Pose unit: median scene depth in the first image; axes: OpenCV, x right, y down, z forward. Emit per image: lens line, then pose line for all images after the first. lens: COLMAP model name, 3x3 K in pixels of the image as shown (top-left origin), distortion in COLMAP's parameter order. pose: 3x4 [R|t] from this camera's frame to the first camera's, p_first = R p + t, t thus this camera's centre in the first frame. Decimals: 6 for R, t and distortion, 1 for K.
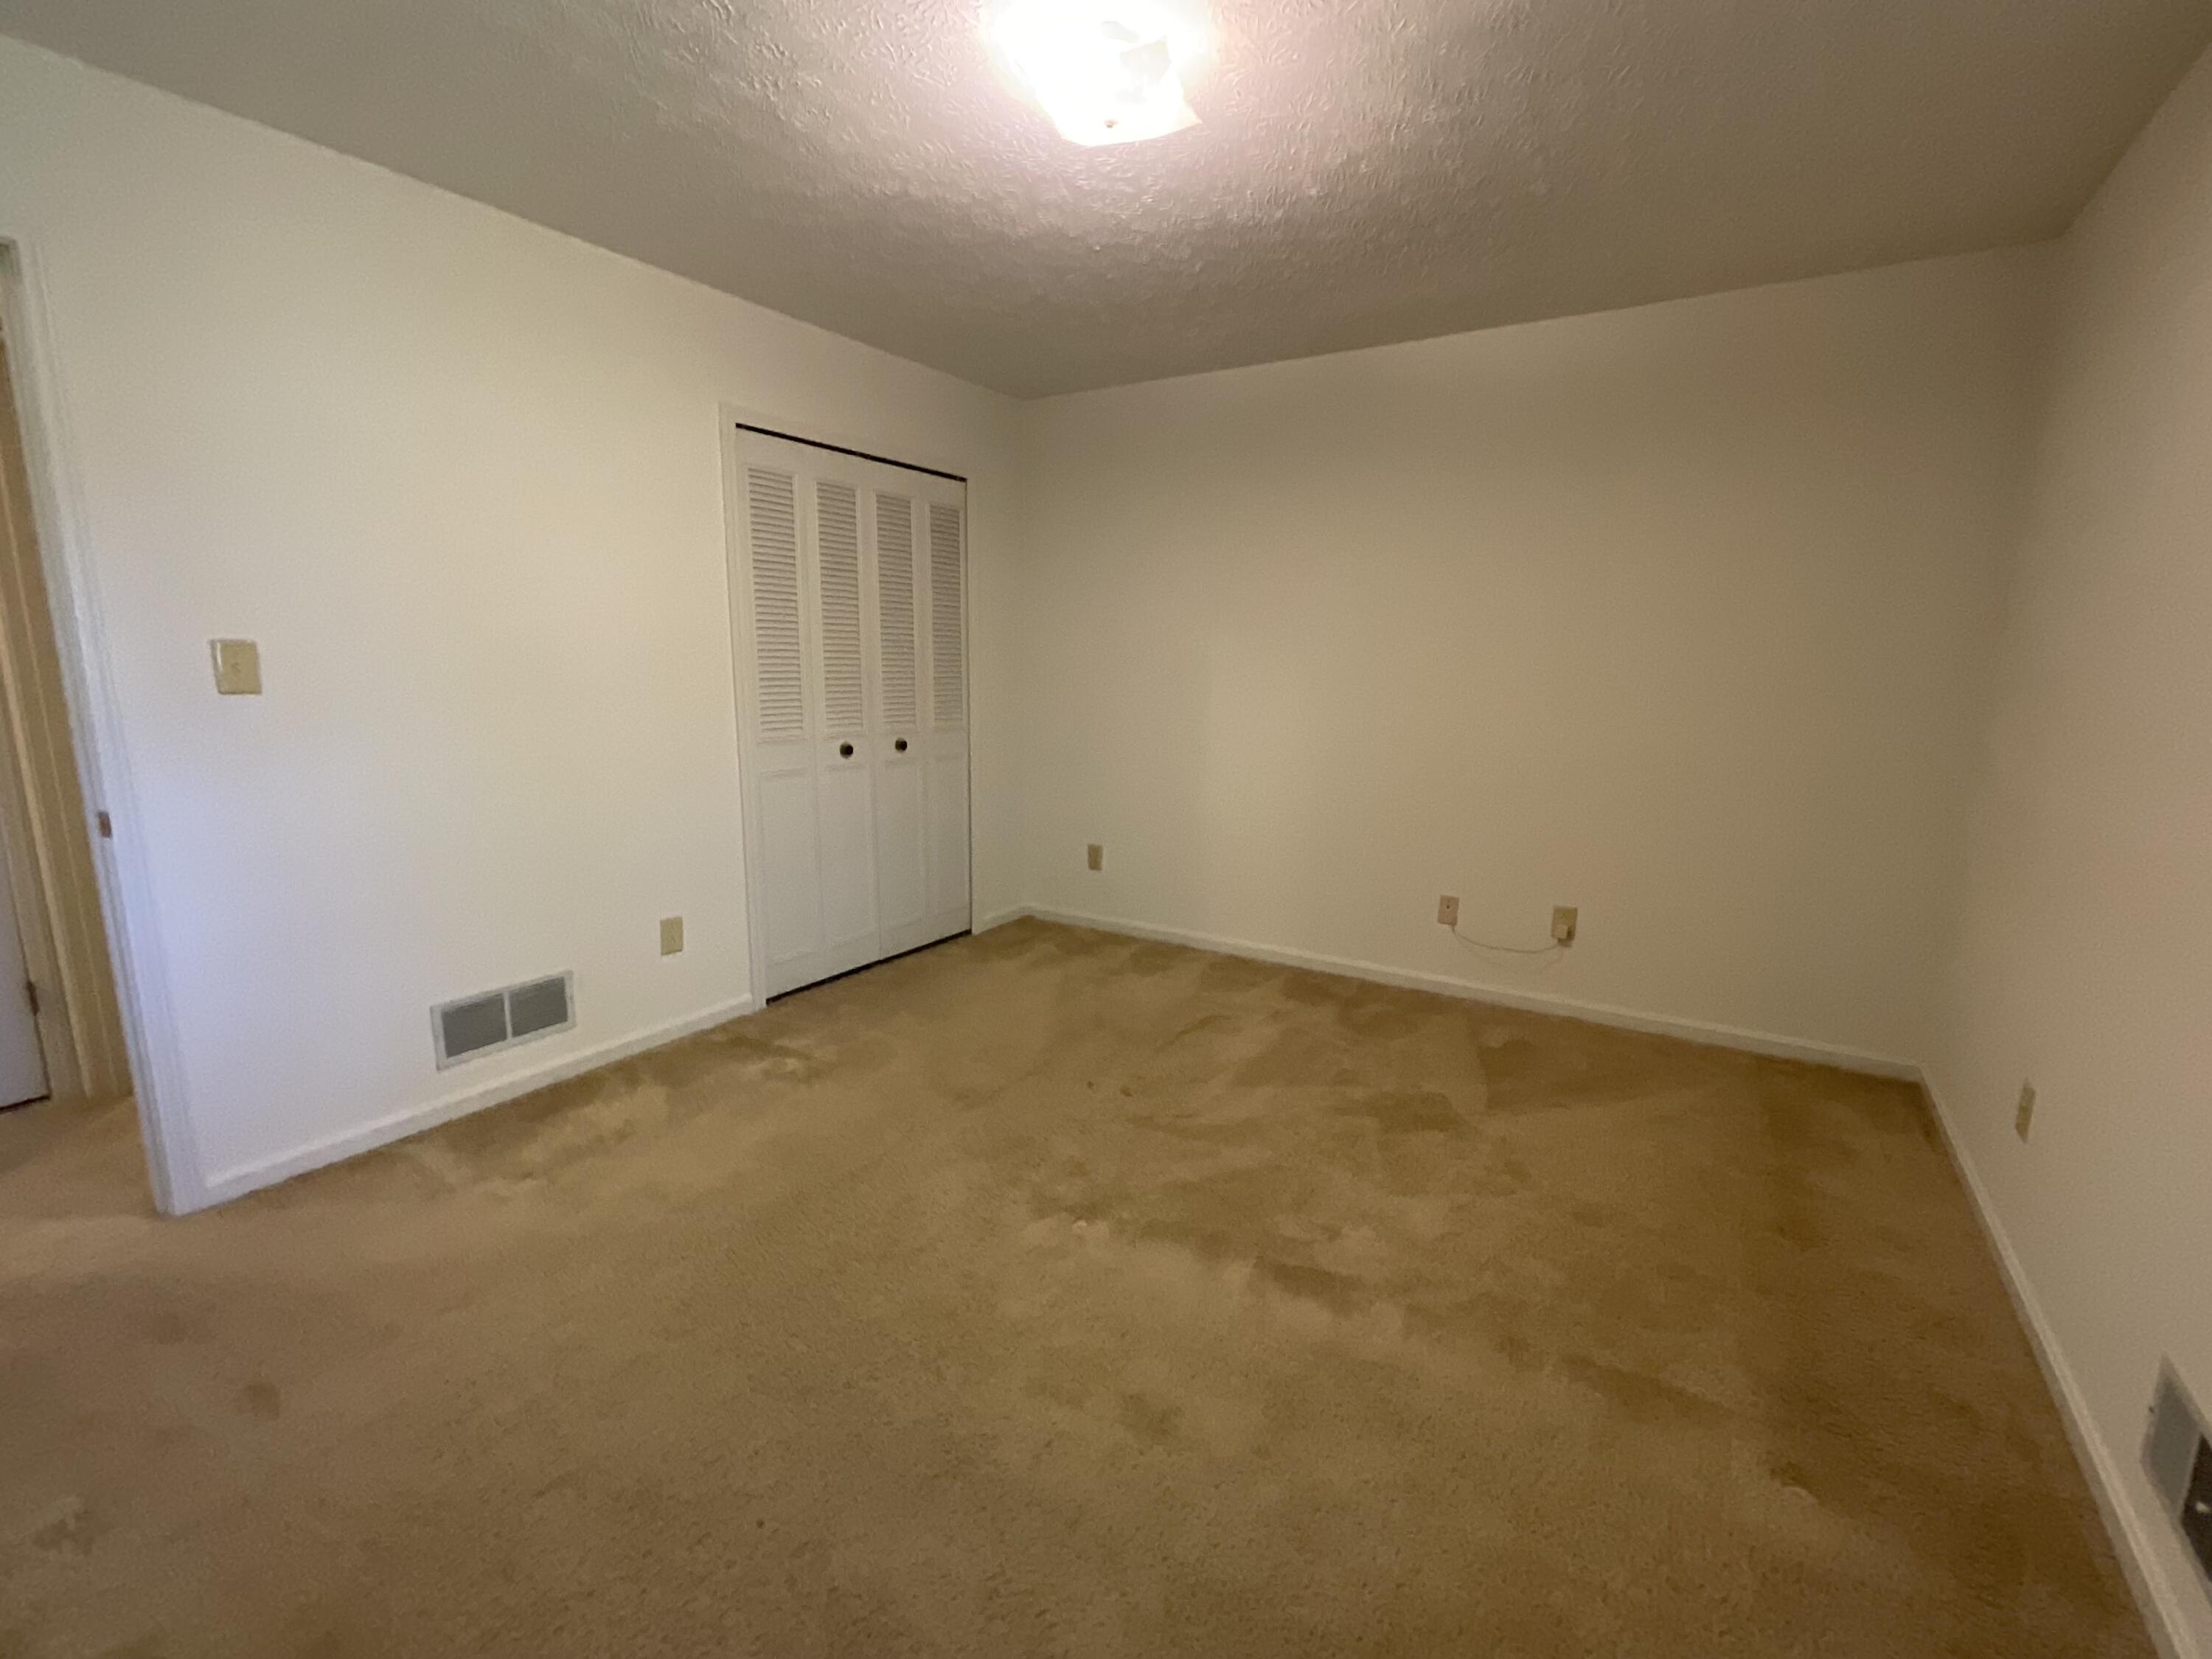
lens RADIAL K [[987.2, 0, 1106.0], [0, 987.2, 829.5], [0, 0, 1]] dist [-0.000048, 0.000056]
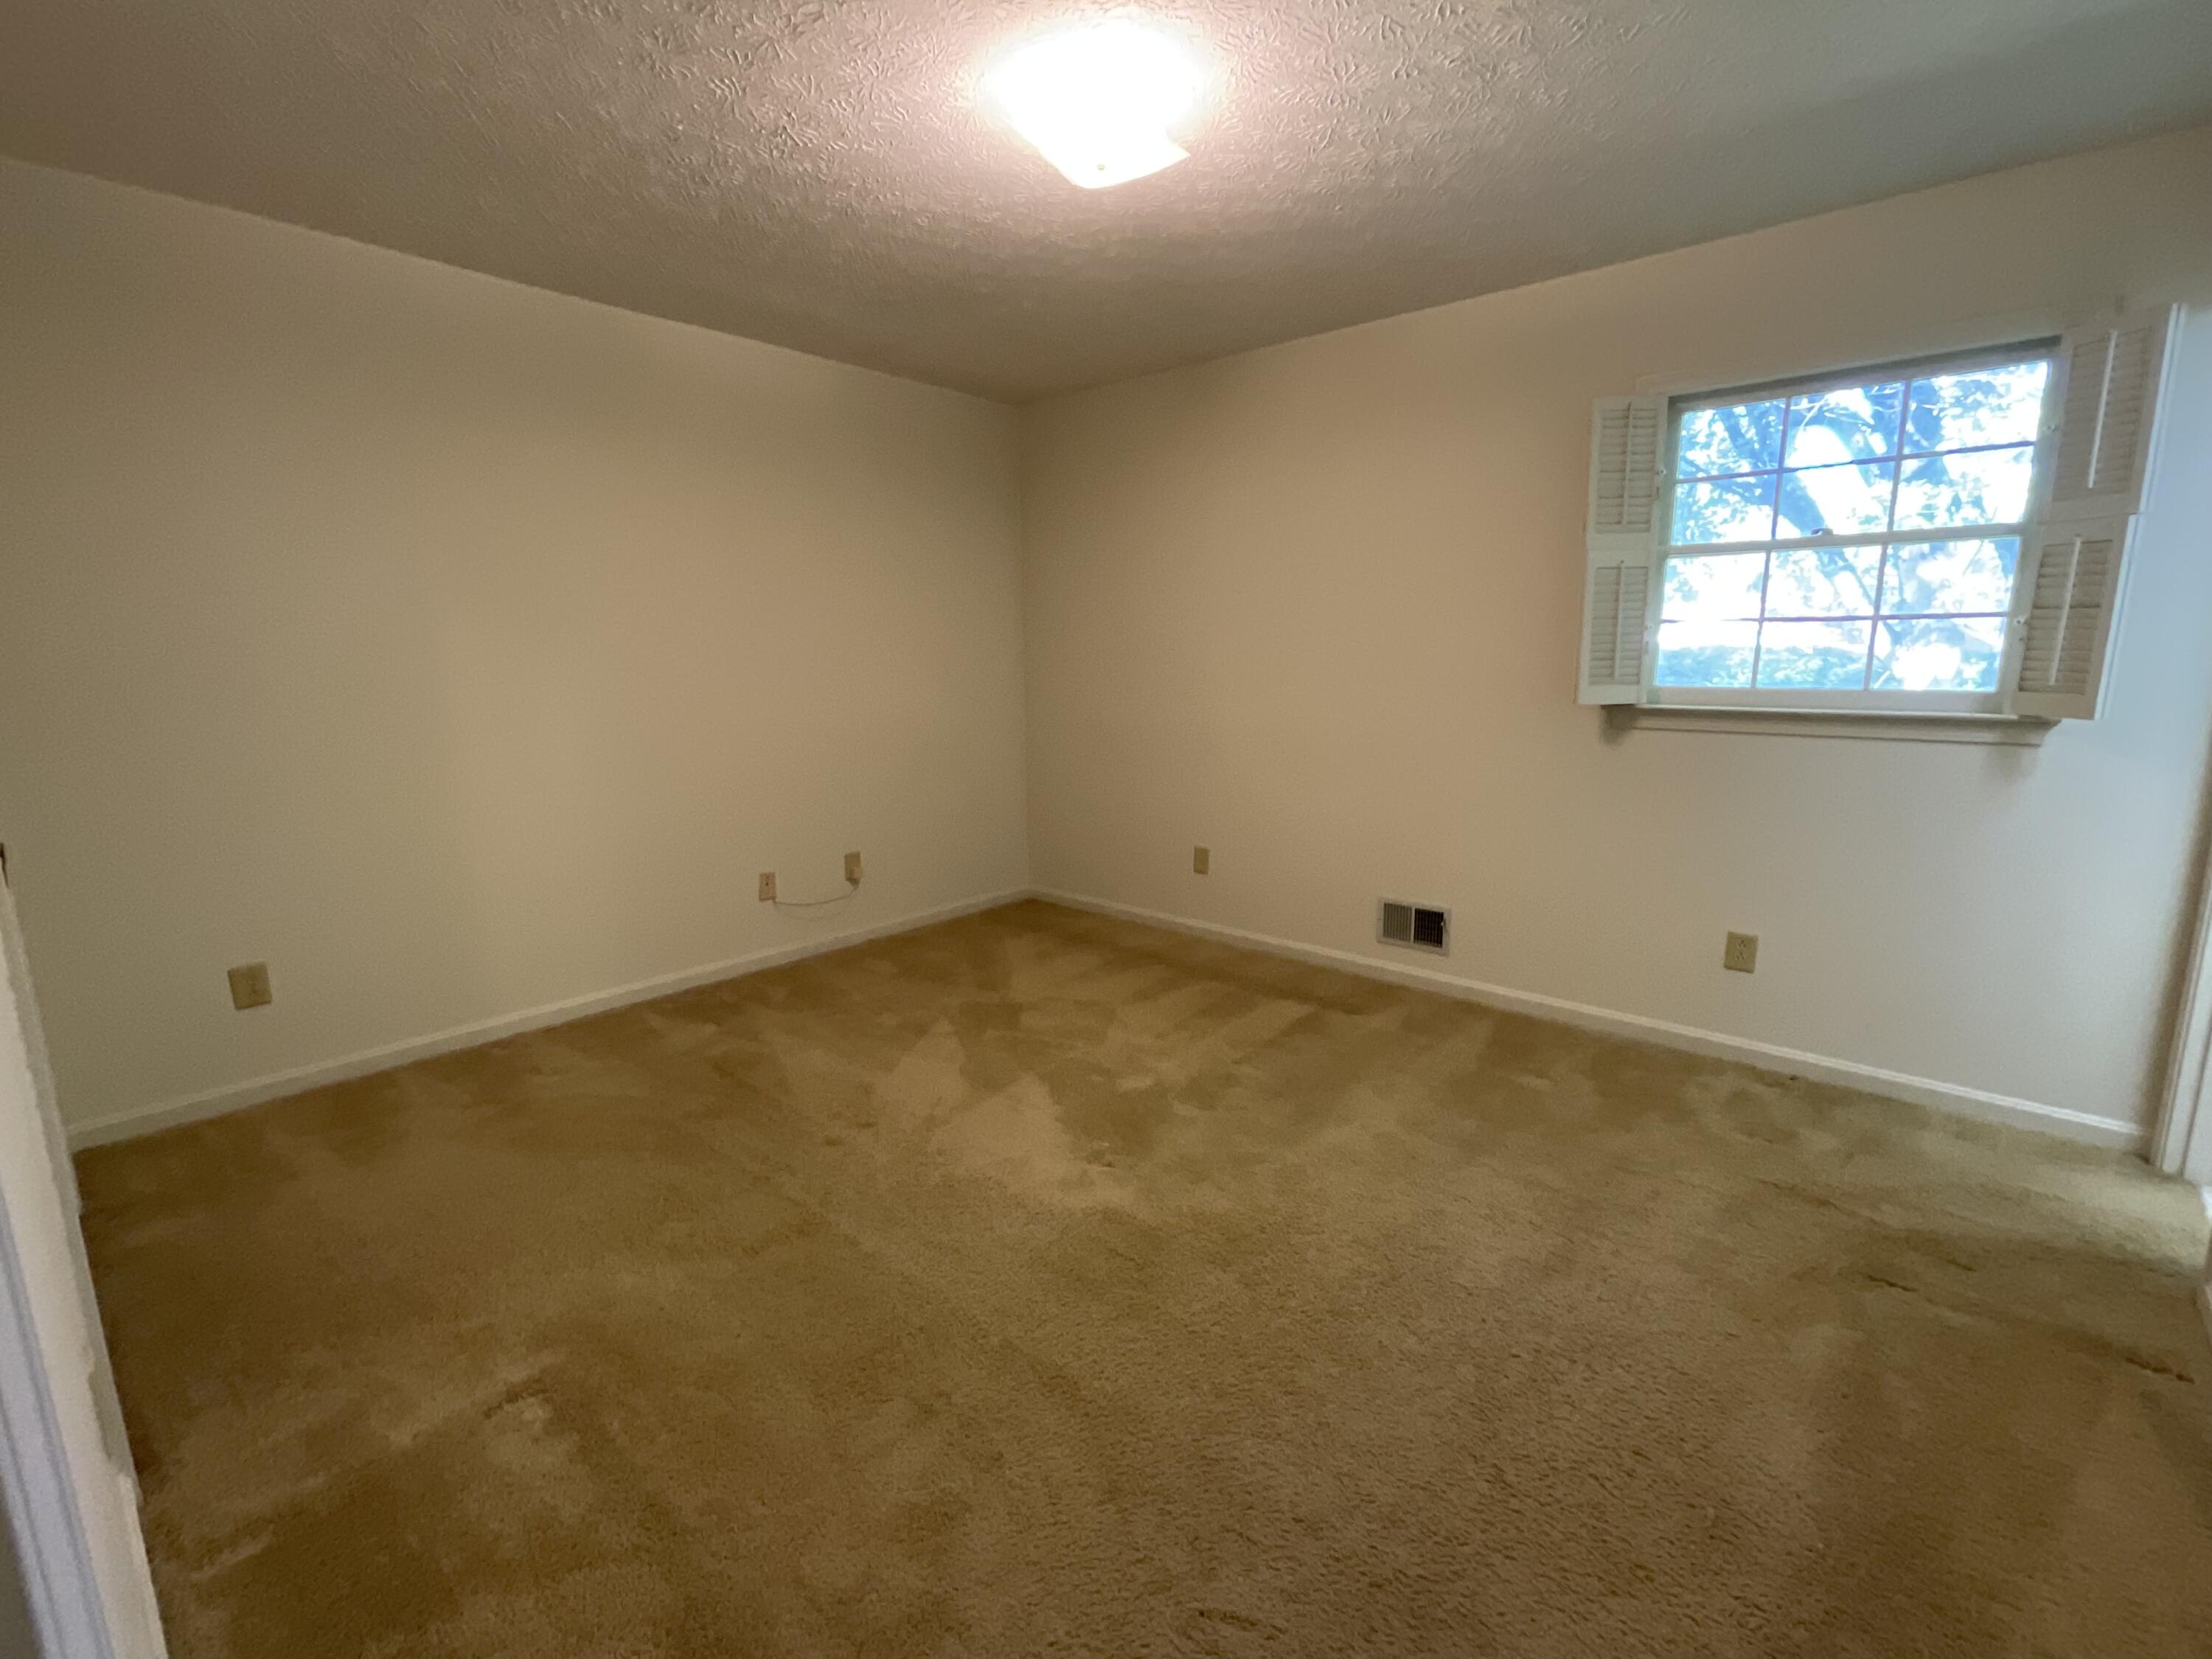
lens RADIAL K [[987.2, 0, 1106.0], [0, 987.2, 829.5], [0, 0, 1]] dist [-0.000048, 0.000056]
pose [[0.154281, -0.192542, 0.969085, -0.668783], [0.184191, 0.969239, 0.163249, -0.091515], [-0.970706, 0.153311, 0.185000, 0.482471]]
